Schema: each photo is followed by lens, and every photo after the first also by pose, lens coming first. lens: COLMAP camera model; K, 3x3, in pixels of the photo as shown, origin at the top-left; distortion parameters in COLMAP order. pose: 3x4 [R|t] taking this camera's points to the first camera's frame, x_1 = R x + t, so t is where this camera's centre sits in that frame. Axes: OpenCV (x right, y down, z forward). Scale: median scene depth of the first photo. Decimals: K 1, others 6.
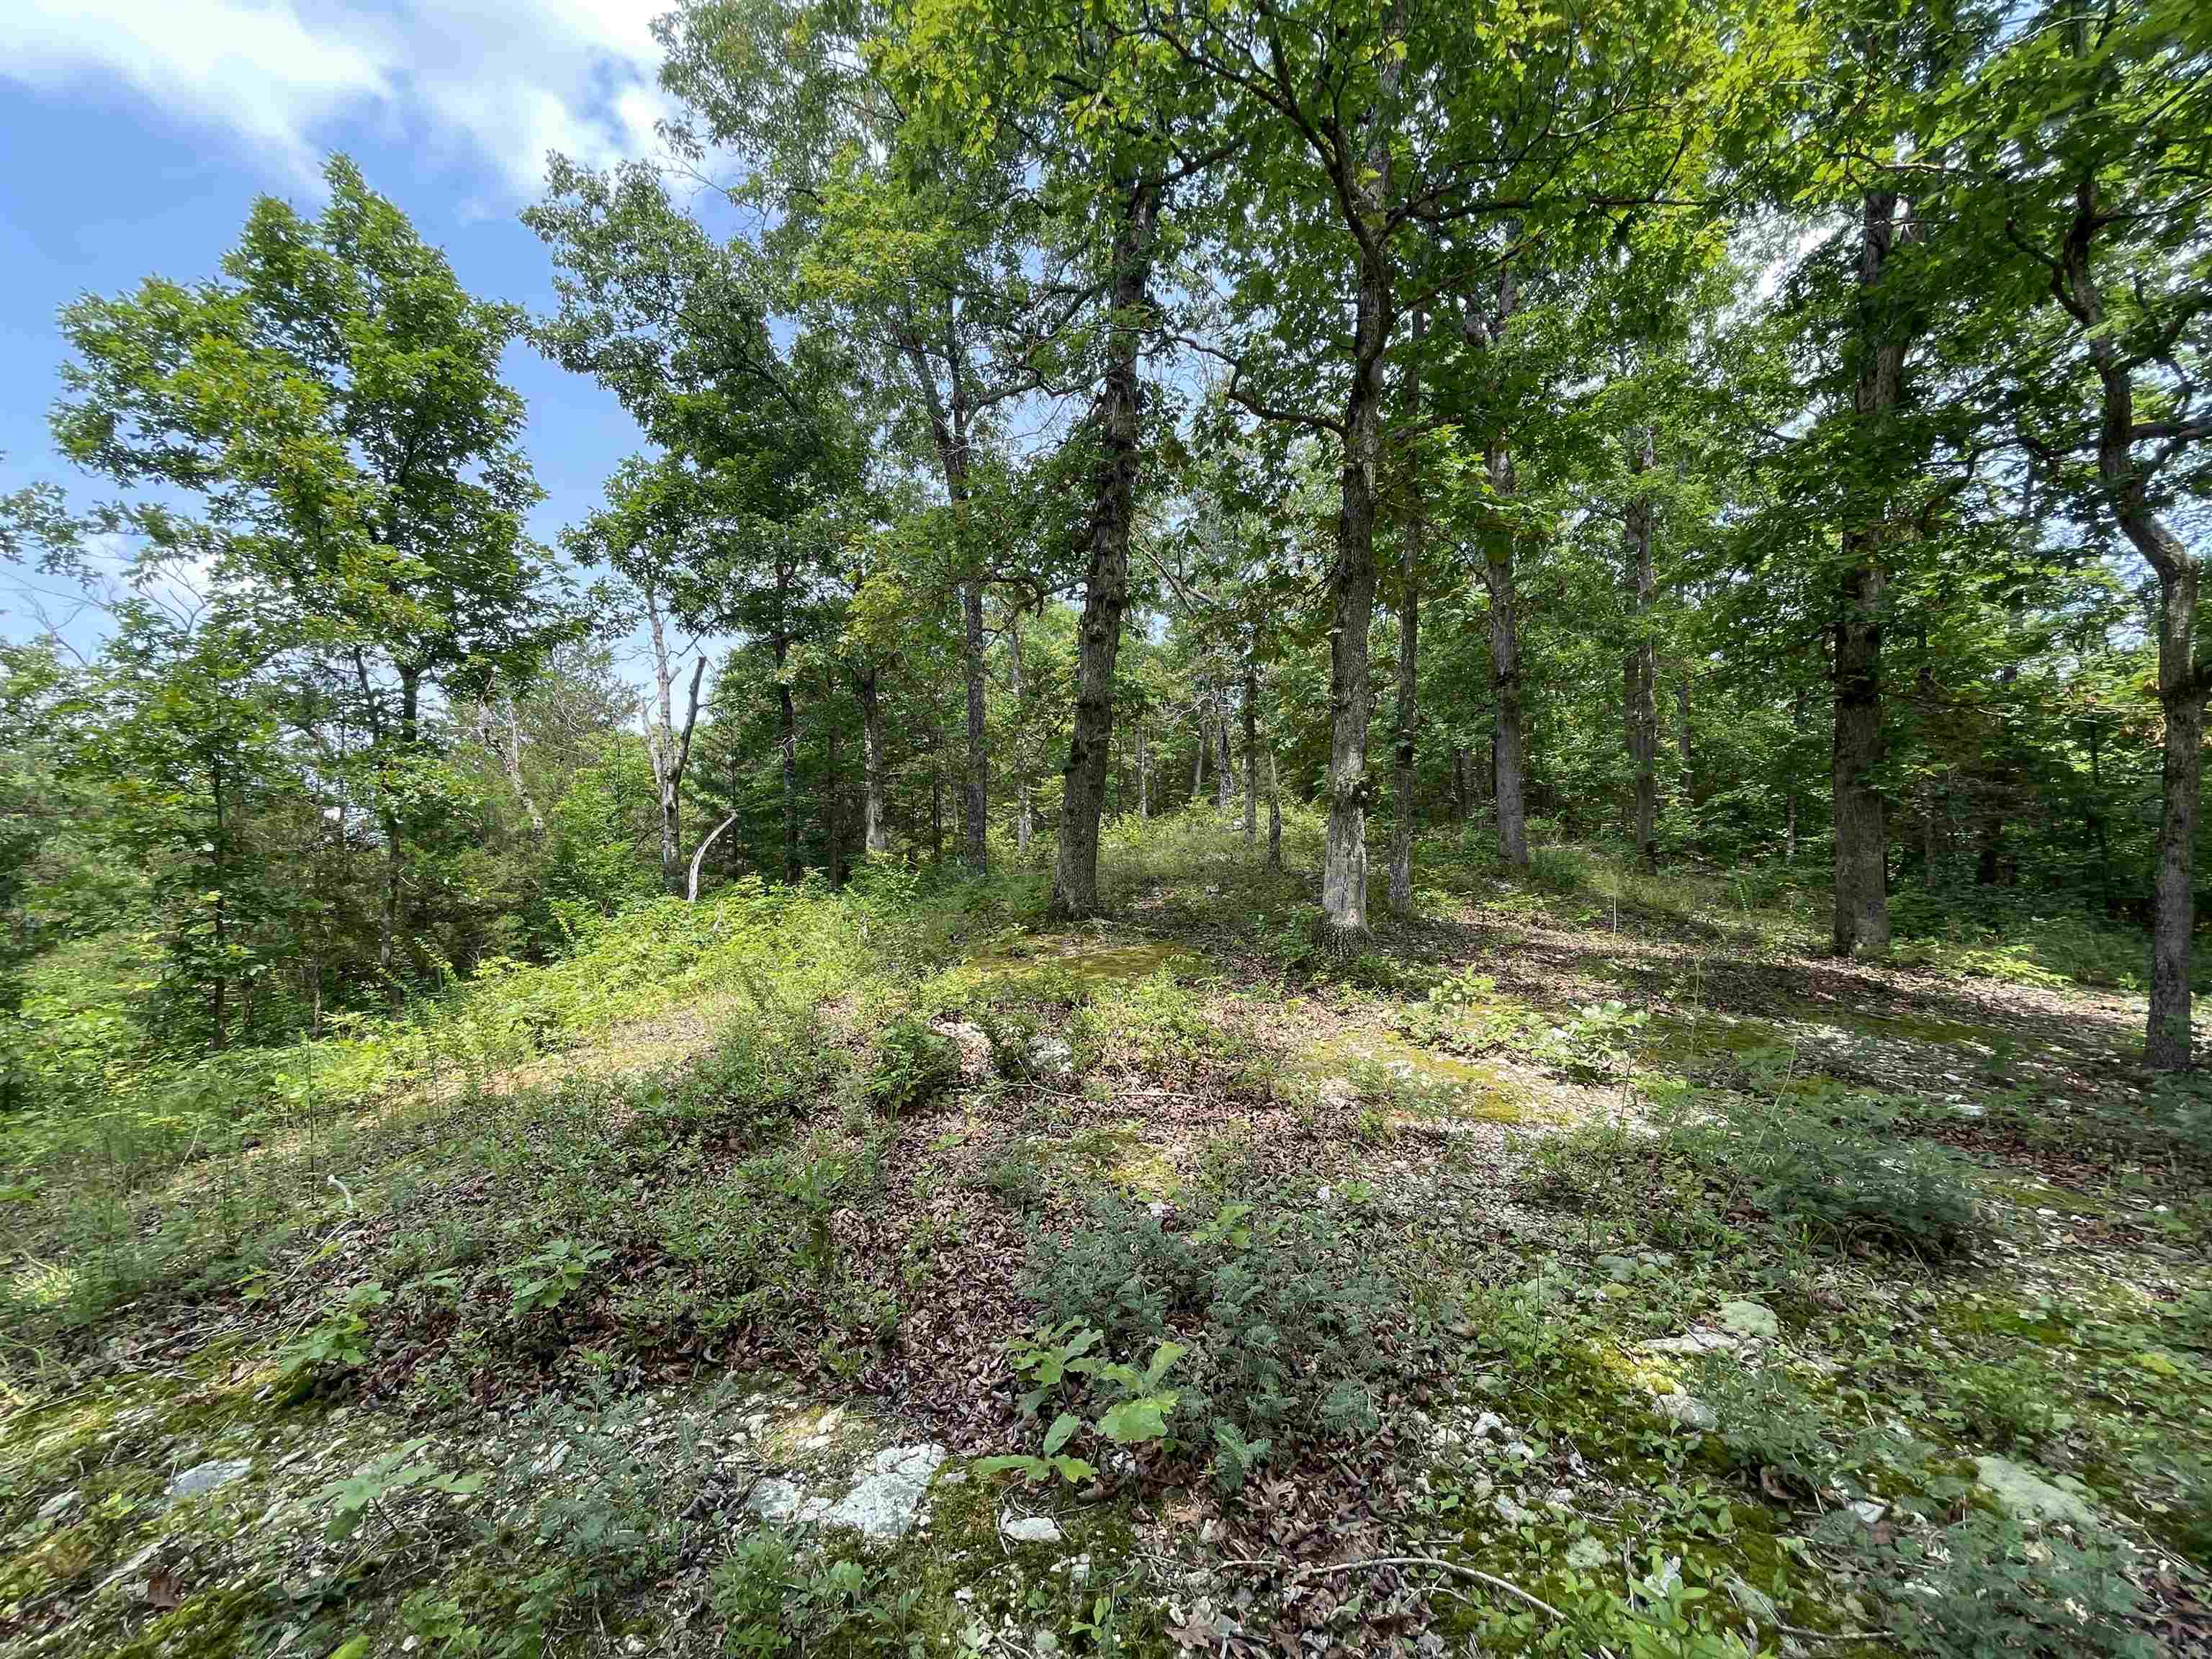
lens RADIAL K [[892.3, 0, 1100.2], [0, 892.3, 844.3], [0, 0, 1]] dist [-0.008419, 0.005081]
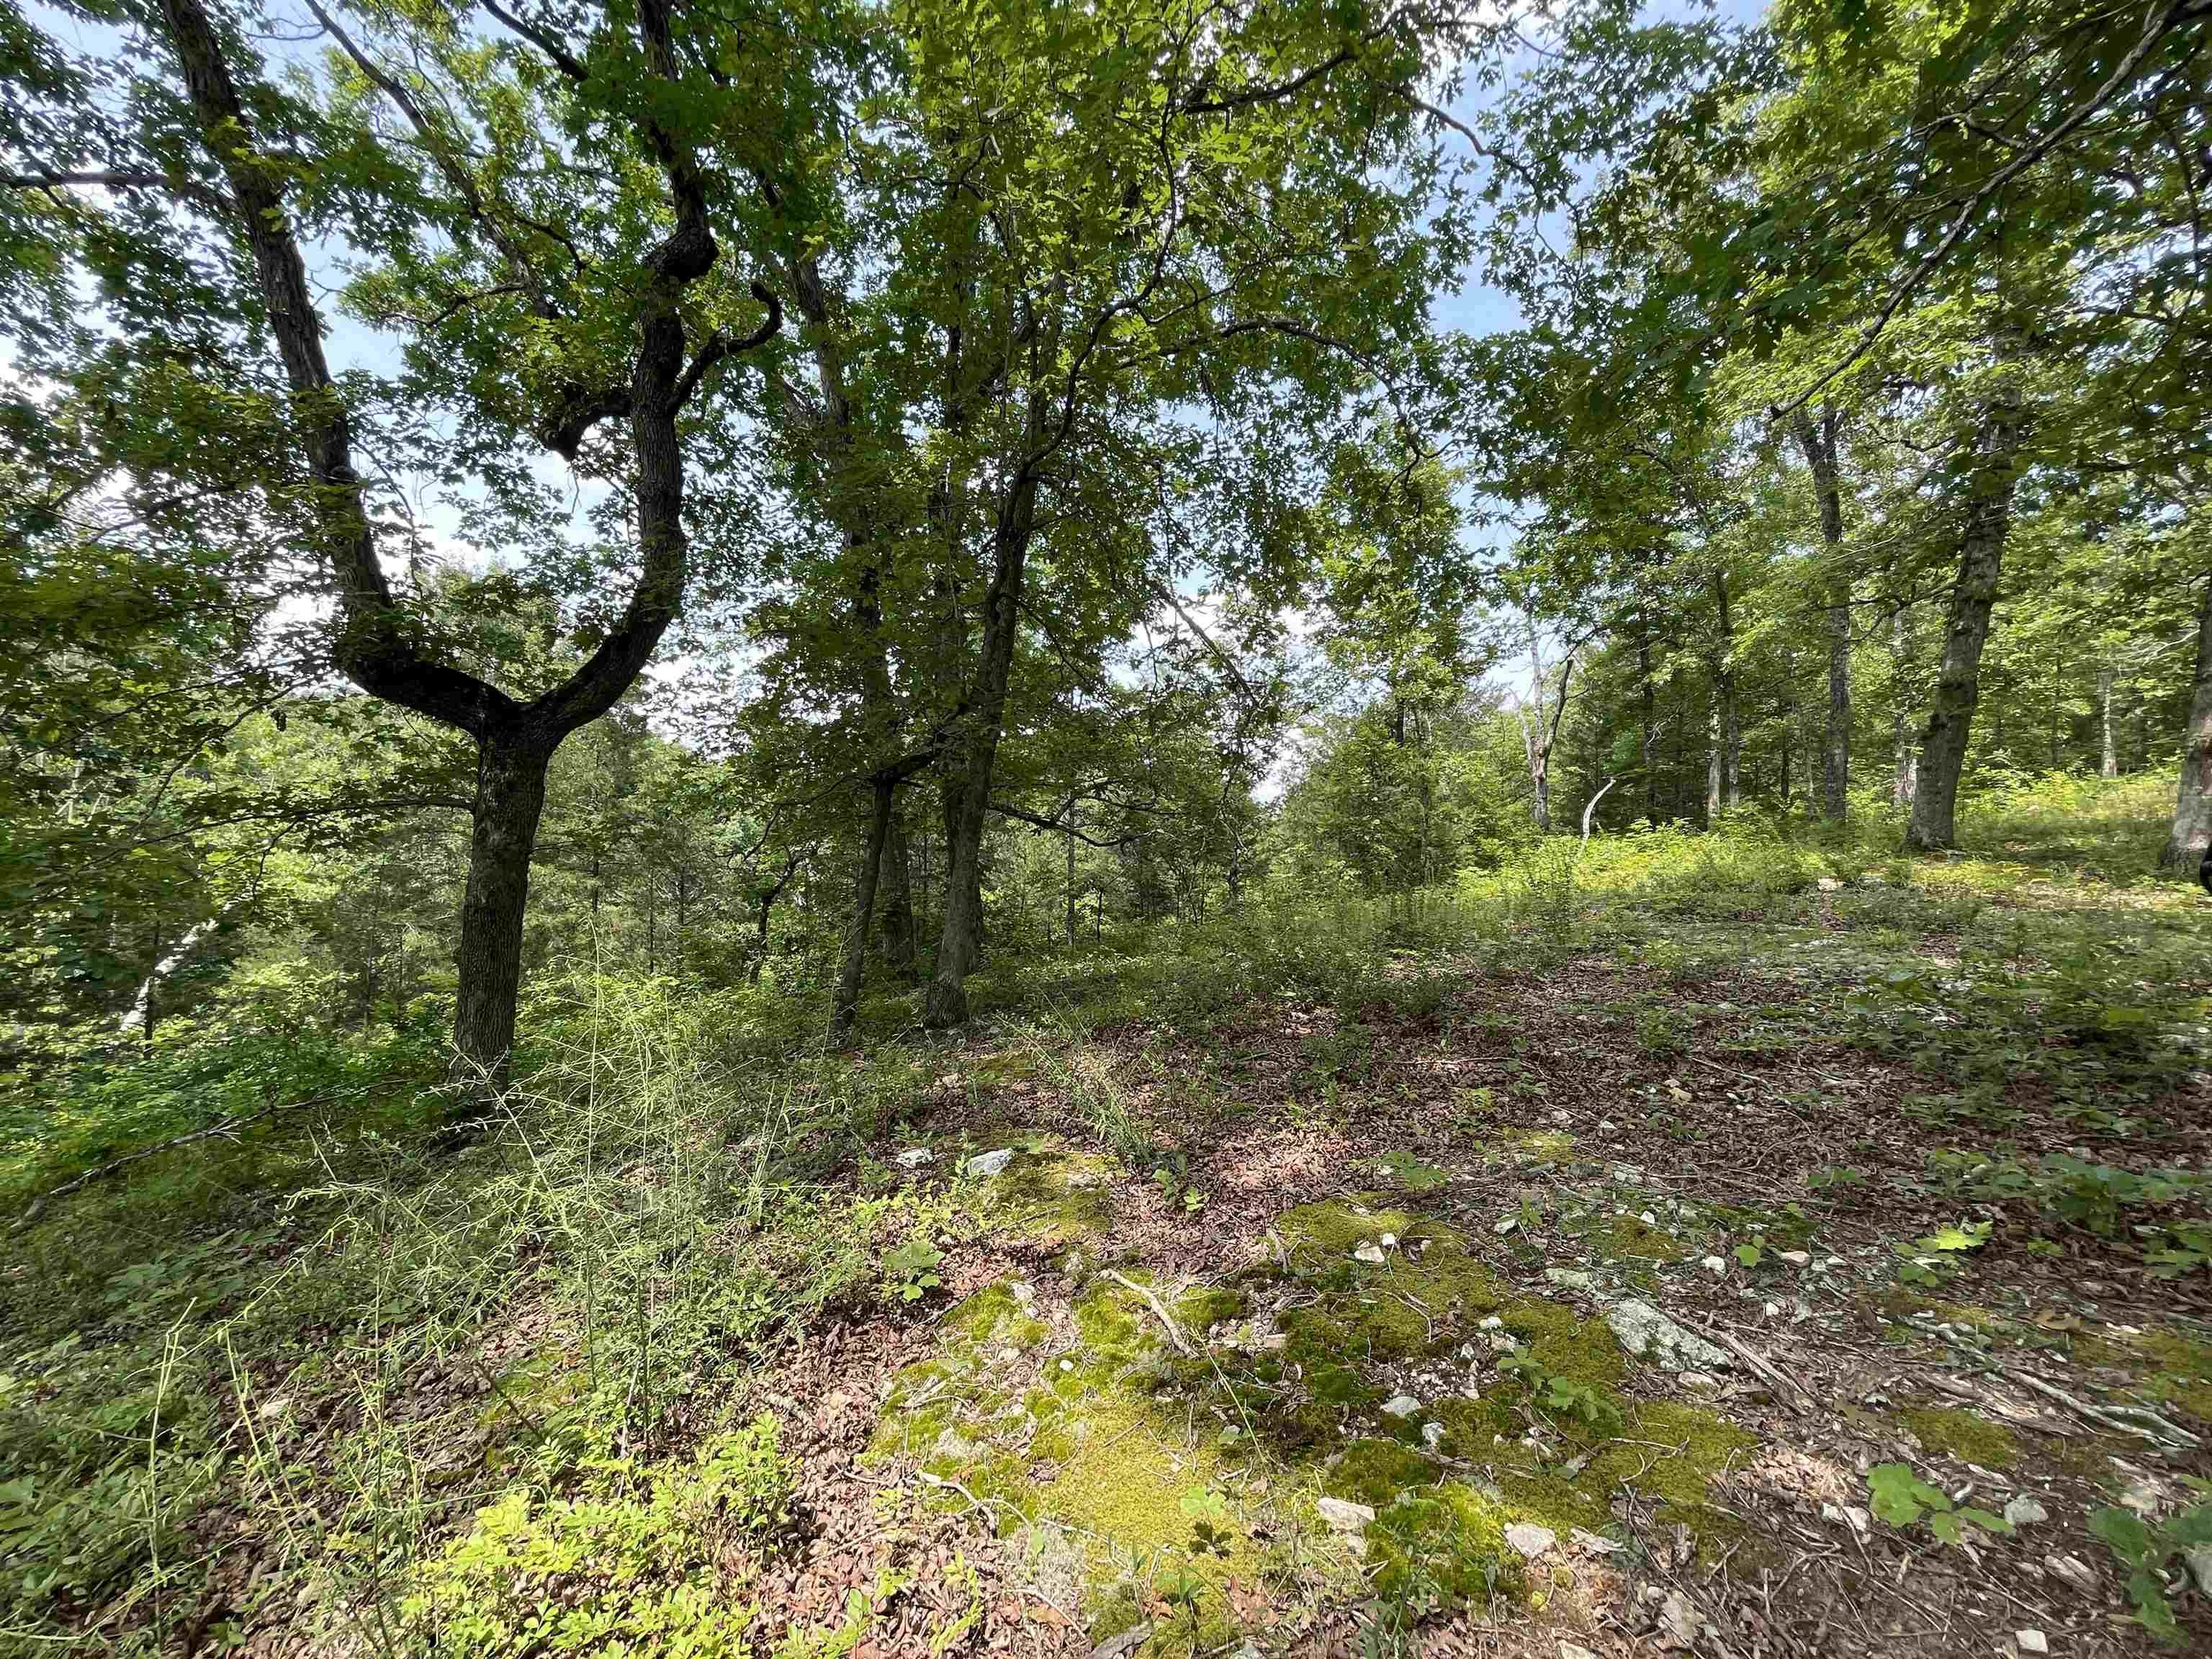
lens RADIAL K [[892.3, 0, 1100.2], [0, 892.3, 844.3], [0, 0, 1]] dist [-0.008419, 0.005081]
pose [[0.677061, 0.025887, -0.735472, 0.069771], [-0.003237, 0.999476, 0.032199, 0.025674], [0.735920, -0.019420, 0.676790, -0.537735]]
